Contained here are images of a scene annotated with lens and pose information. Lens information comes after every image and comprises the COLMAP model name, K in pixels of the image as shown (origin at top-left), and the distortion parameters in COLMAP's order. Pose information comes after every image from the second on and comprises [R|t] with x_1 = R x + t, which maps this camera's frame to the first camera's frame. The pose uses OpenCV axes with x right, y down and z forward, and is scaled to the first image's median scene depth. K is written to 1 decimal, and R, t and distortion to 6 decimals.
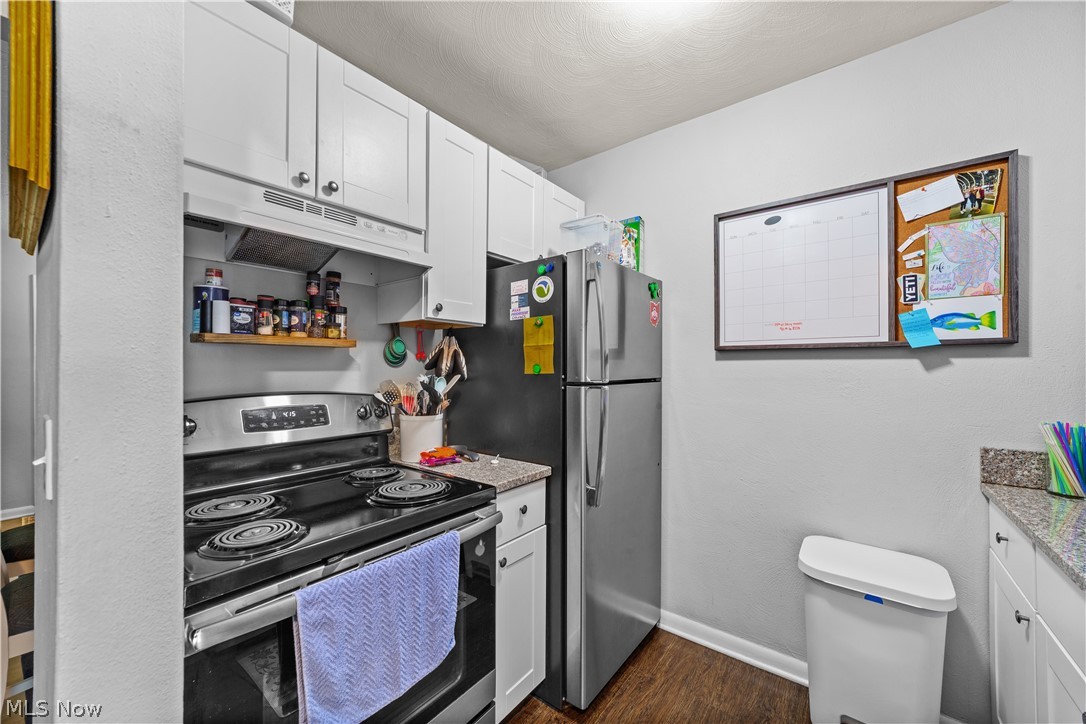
lens RADIAL K [[419.6, 0, 540.1], [0, 419.6, 373.8], [0, 0, 1]] dist [-0.020241, 0.010406]
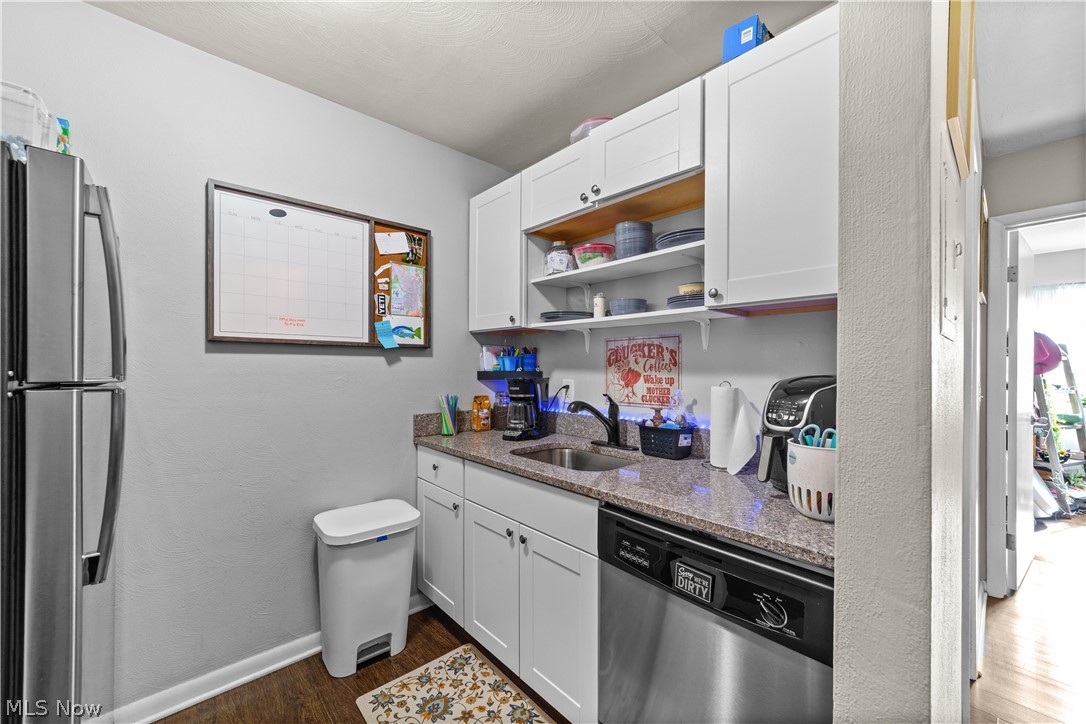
lens RADIAL K [[419.6, 0, 540.1], [0, 419.6, 373.8], [0, 0, 1]] dist [-0.020241, 0.010406]
pose [[0.173889, -0.015683, 0.984640, -0.373282], [0.009683, 0.999852, 0.014215, 0.006728], [-0.984718, 0.007063, 0.174015, 0.258315]]
